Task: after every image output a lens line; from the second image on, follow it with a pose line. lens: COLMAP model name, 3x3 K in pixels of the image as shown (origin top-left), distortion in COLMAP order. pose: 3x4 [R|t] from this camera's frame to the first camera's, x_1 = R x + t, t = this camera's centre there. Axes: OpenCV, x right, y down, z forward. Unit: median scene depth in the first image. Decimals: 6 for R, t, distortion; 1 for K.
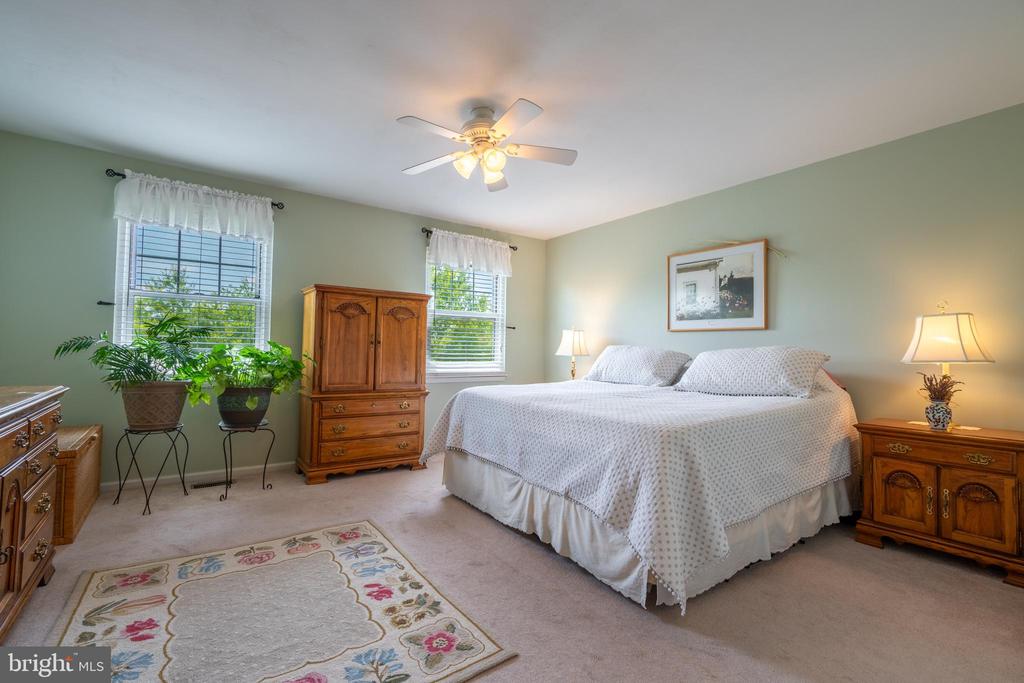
lens RADIAL K [[464.2, 0, 513.3], [0, 464.2, 340.7], [0, 0, 1]] dist [-0.006568, 0.002804]
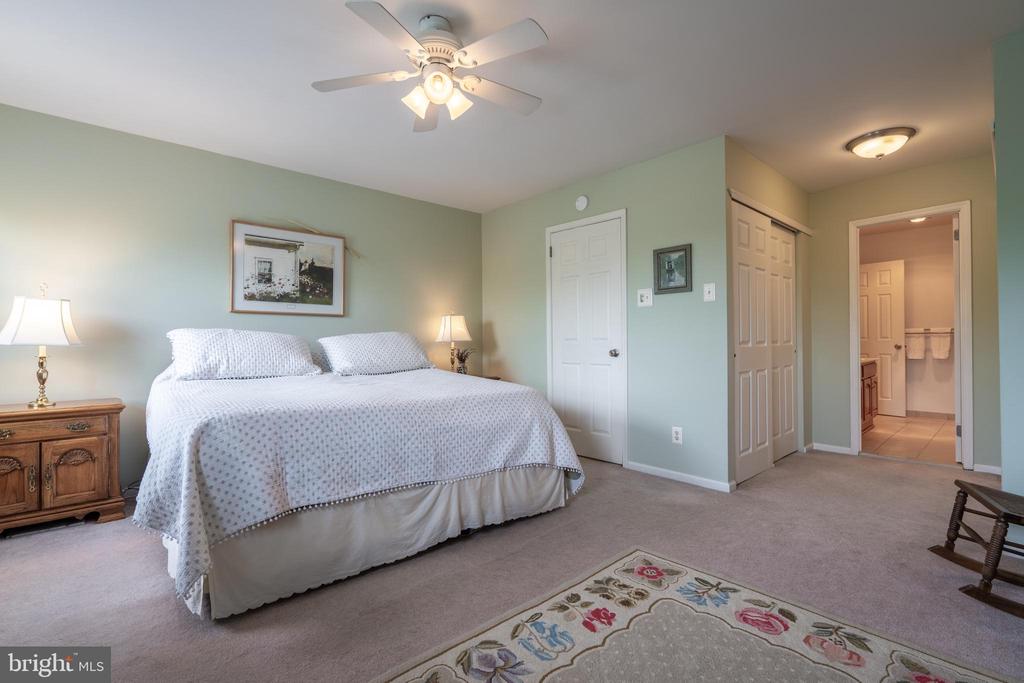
lens RADIAL K [[464.2, 0, 503.9], [0, 464.2, 343.3], [0, 0, 1]] dist [-0.006568, 0.002804]
pose [[-0.108655, -0.017757, 0.993921, -0.843984], [-0.022687, 0.999624, 0.015379, 0.018541], [-0.993821, -0.020878, -0.109017, 0.970538]]
